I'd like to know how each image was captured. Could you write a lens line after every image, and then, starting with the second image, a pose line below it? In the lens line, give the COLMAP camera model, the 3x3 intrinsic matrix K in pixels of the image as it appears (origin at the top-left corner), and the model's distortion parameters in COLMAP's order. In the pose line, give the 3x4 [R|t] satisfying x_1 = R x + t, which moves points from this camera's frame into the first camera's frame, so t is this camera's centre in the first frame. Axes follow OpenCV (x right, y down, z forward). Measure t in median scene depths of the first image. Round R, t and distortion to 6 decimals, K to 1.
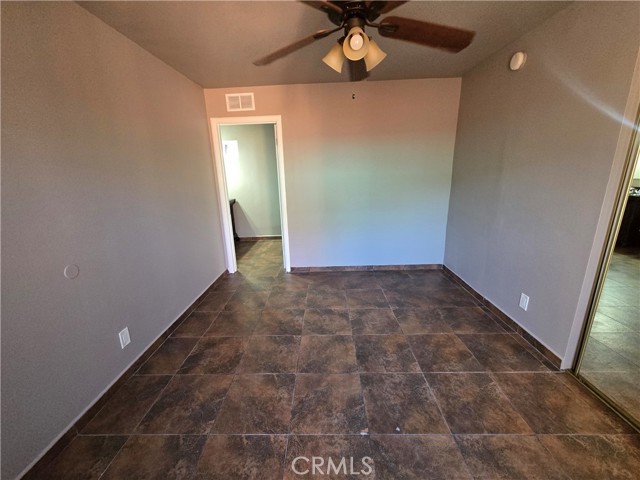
lens RADIAL K [[263.8, 0, 319.4], [0, 263.8, 240.1], [0, 0, 1]] dist [-0.003273, 0.001194]
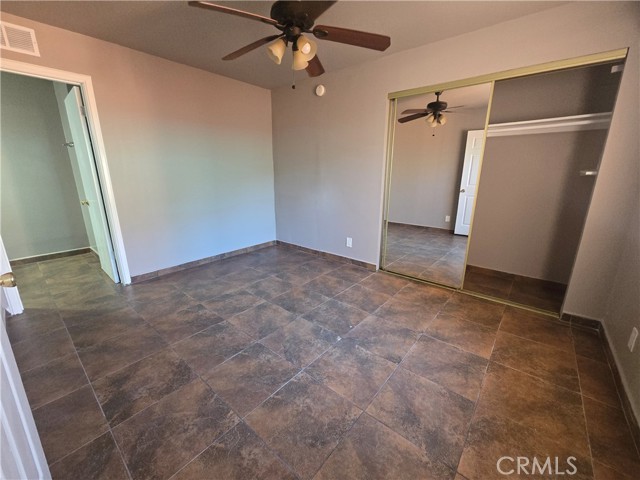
lens RADIAL K [[263.8, 0, 320.0], [0, 263.8, 239.8], [0, 0, 1]] dist [-0.003273, 0.001194]
pose [[0.617713, -0.166356, 0.768607, -0.549817], [0.186049, 0.980538, 0.062703, 0.080117], [-0.764079, 0.104266, 0.636641, 0.097827]]
